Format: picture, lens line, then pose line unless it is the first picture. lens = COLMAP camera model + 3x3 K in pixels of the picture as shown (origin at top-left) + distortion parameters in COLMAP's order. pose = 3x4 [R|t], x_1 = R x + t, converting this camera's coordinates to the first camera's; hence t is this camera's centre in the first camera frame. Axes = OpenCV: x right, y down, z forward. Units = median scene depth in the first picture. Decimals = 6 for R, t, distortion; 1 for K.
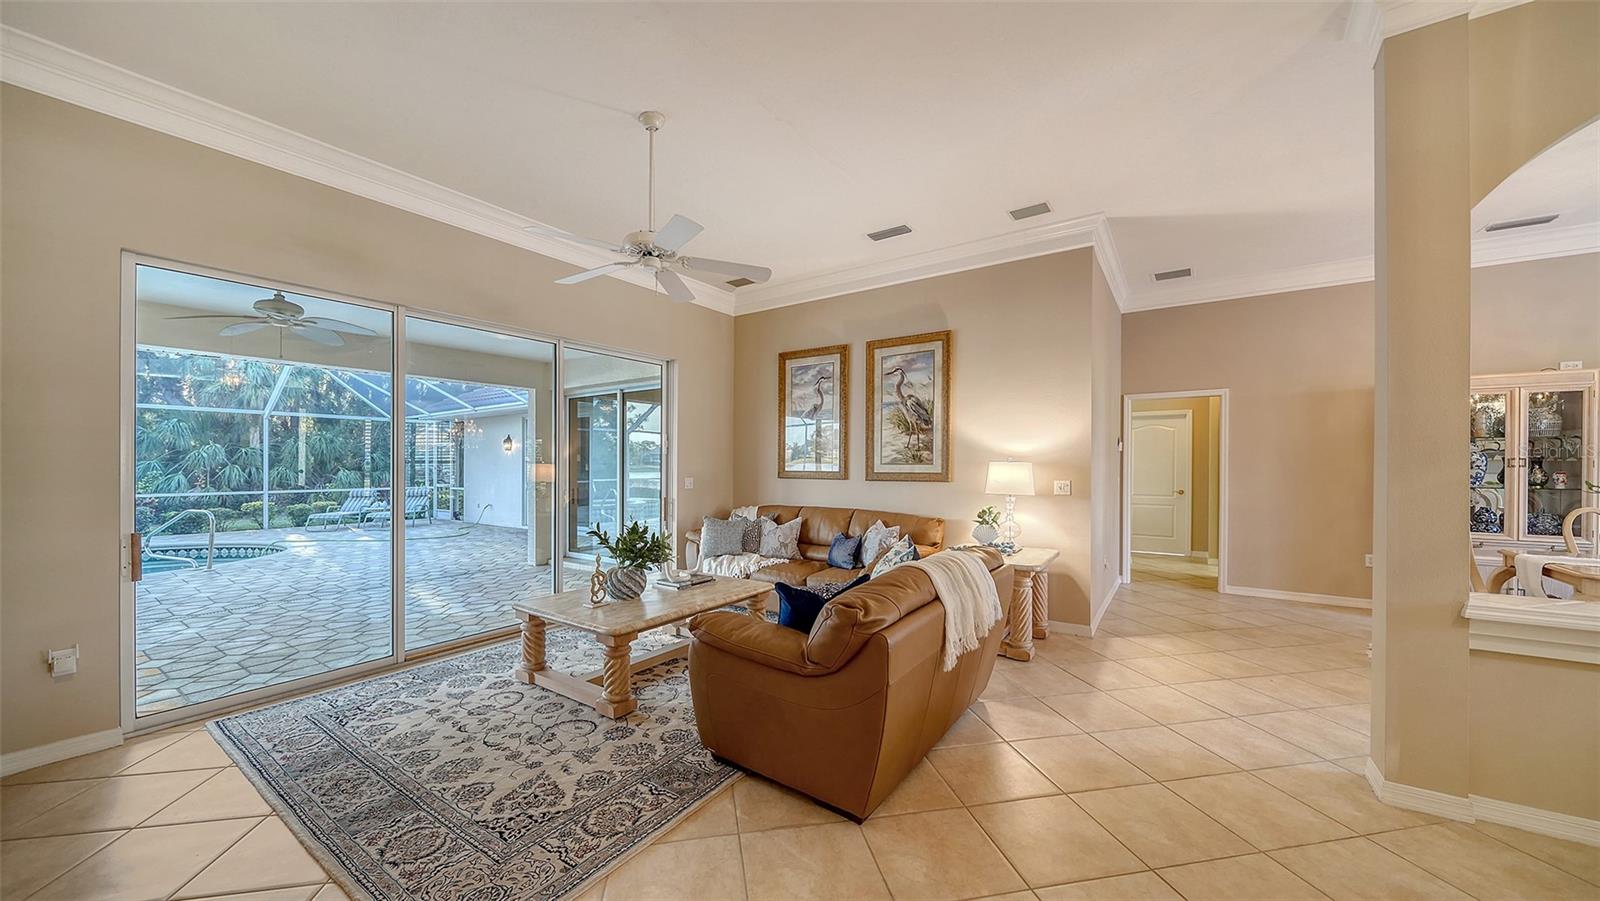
lens RADIAL K [[560.3, 0, 798.0], [0, 560.3, 460.1], [0, 0, 1]] dist [-0.004839, -0.000574]
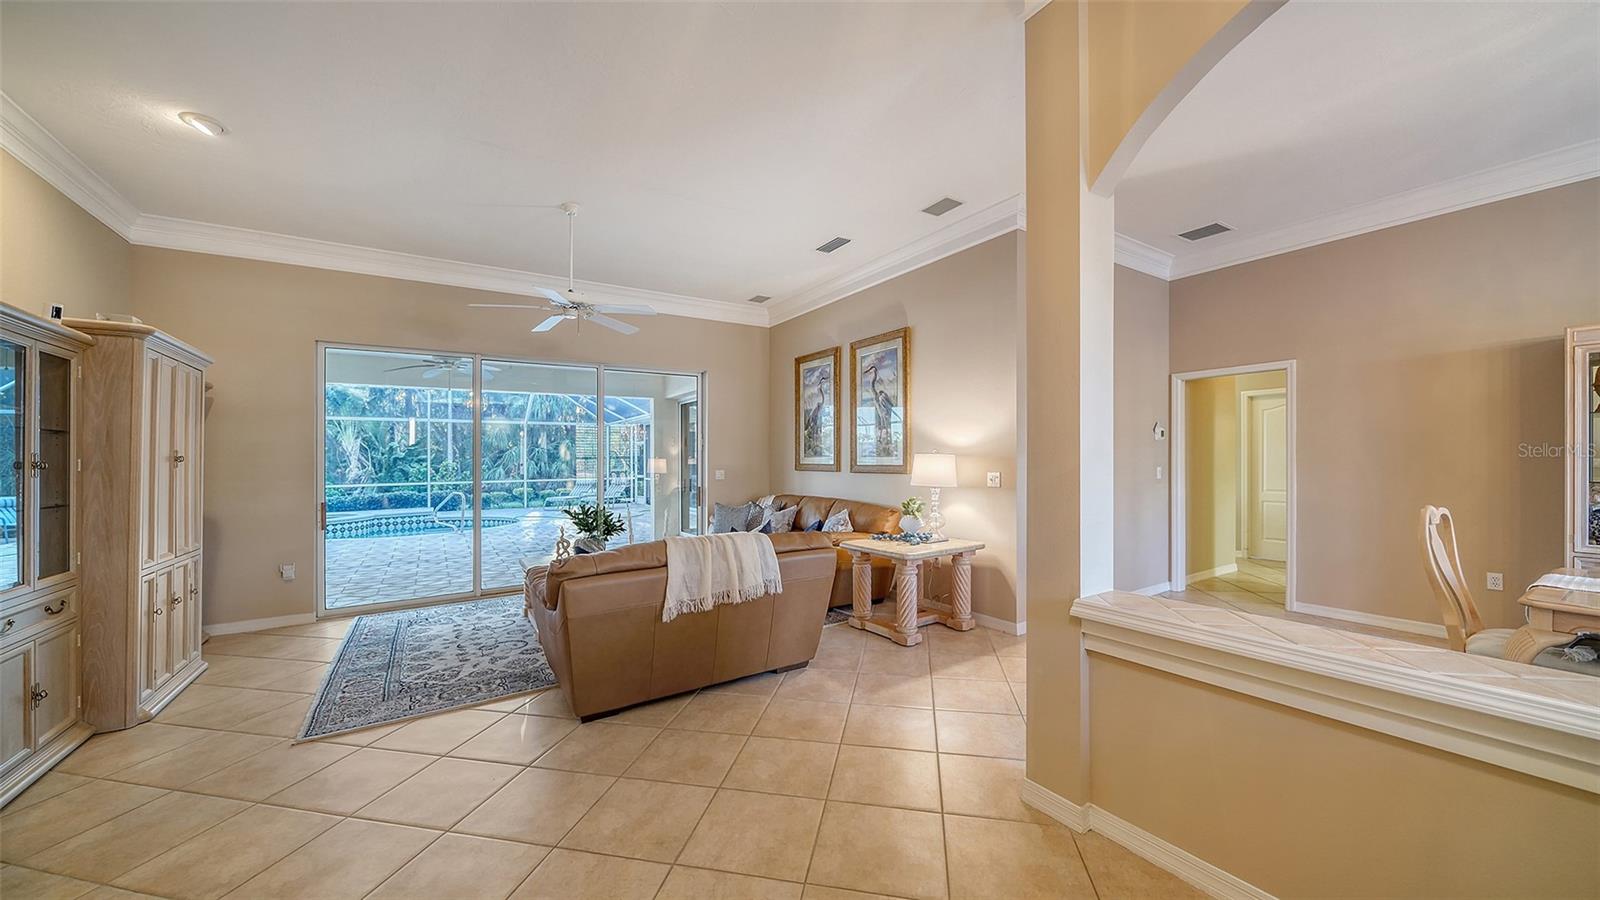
lens RADIAL K [[557.7, 0, 797.4], [0, 557.7, 449.6], [0, 0, 1]] dist [-0.005661, -0.000013]
pose [[0.927047, -0.015162, -0.374639, 0.440500], [0.013470, 0.999884, -0.007134, -0.001092], [0.374704, 0.001567, 0.927143, -0.028387]]
